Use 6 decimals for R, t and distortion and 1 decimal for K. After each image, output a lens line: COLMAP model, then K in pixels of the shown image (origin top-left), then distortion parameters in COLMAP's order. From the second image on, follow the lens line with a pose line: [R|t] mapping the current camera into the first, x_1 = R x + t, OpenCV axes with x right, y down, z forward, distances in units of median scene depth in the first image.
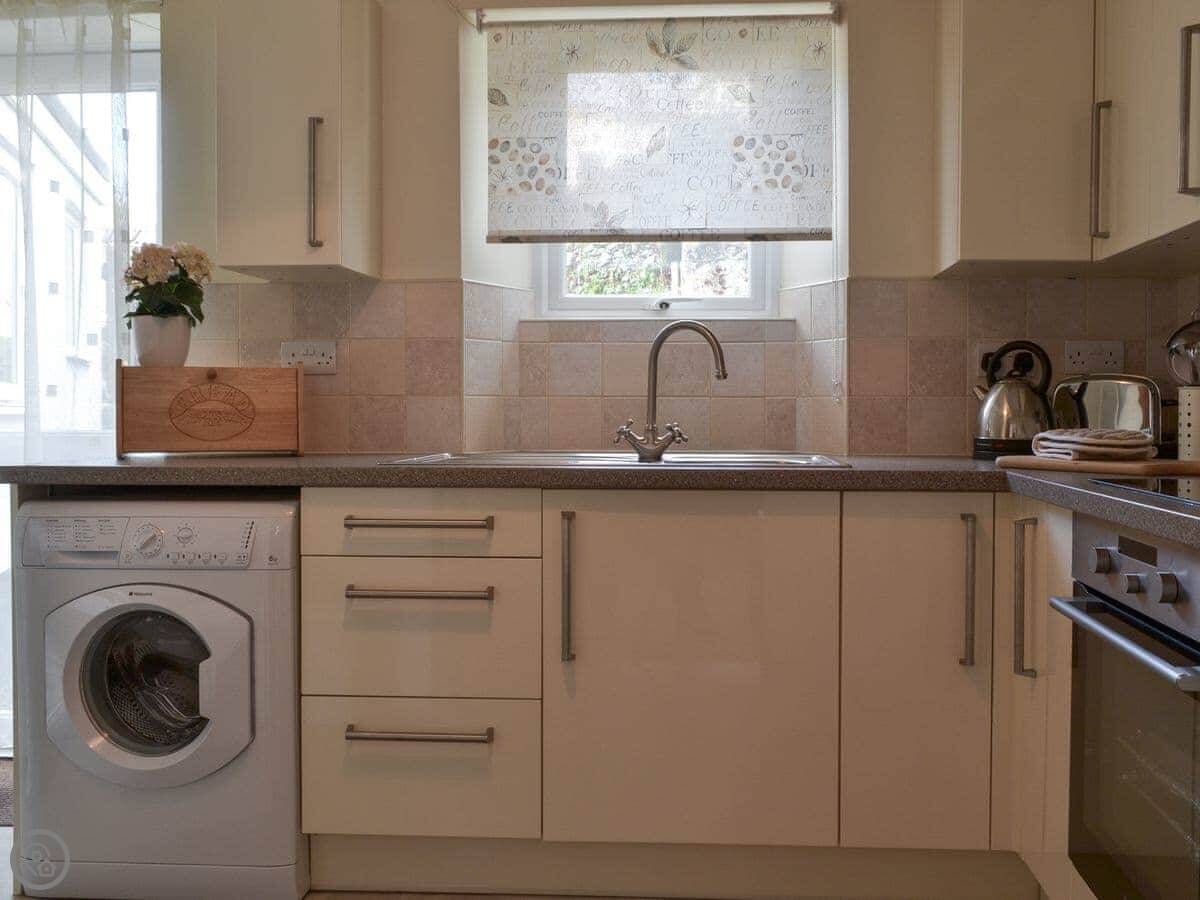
lens RADIAL K [[1110.2, 0, 601.8], [0, 1110.2, 447.5], [0, 0, 1]] dist [-0.059307, 0.000000]
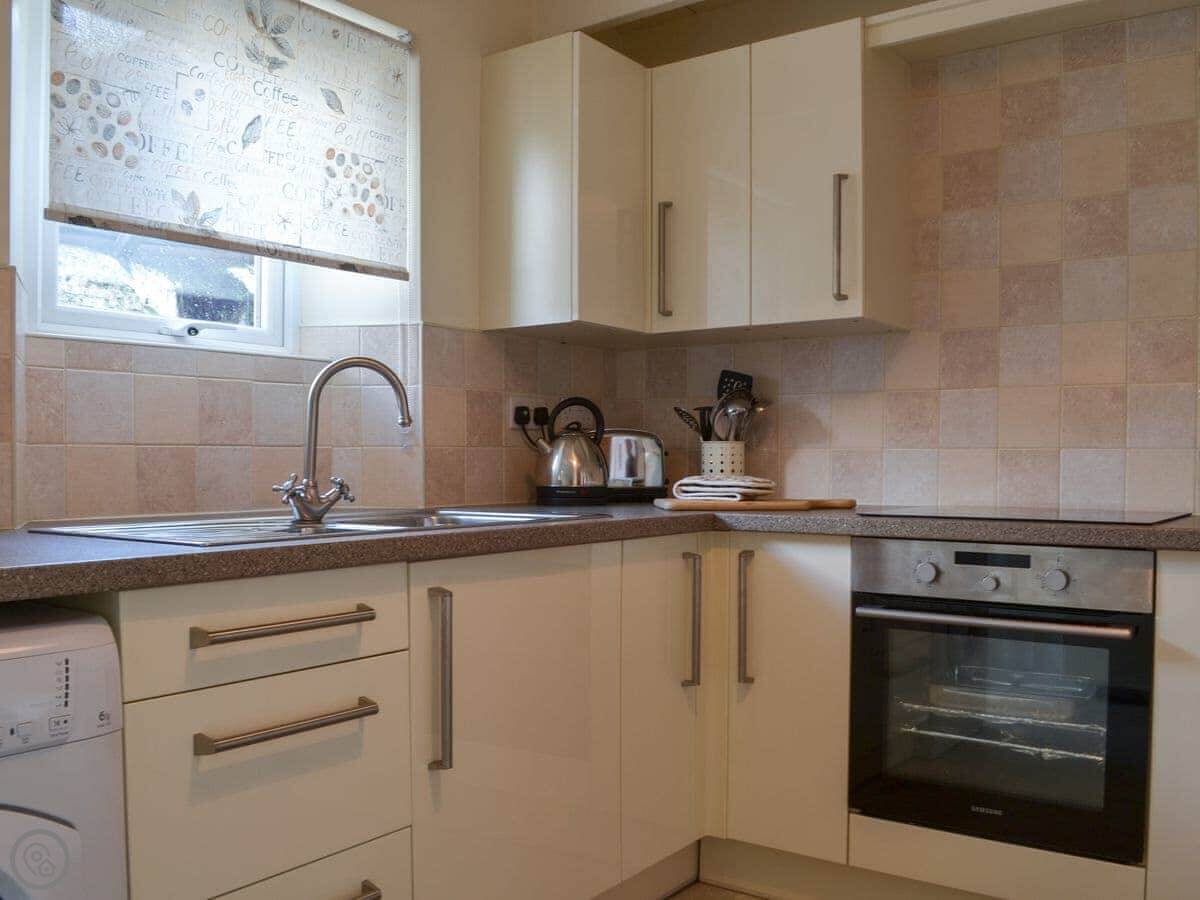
lens RADIAL K [[1110.2, 0, 652.9], [0, 1110.2, 463.5], [0, 0, 1]] dist [-0.059307, 0.000000]
pose [[0.511111, -0.004703, 0.859502, -0.495634], [0.032350, 0.999382, -0.013769, -0.012270], [-0.858906, 0.034842, 0.510947, 0.344925]]
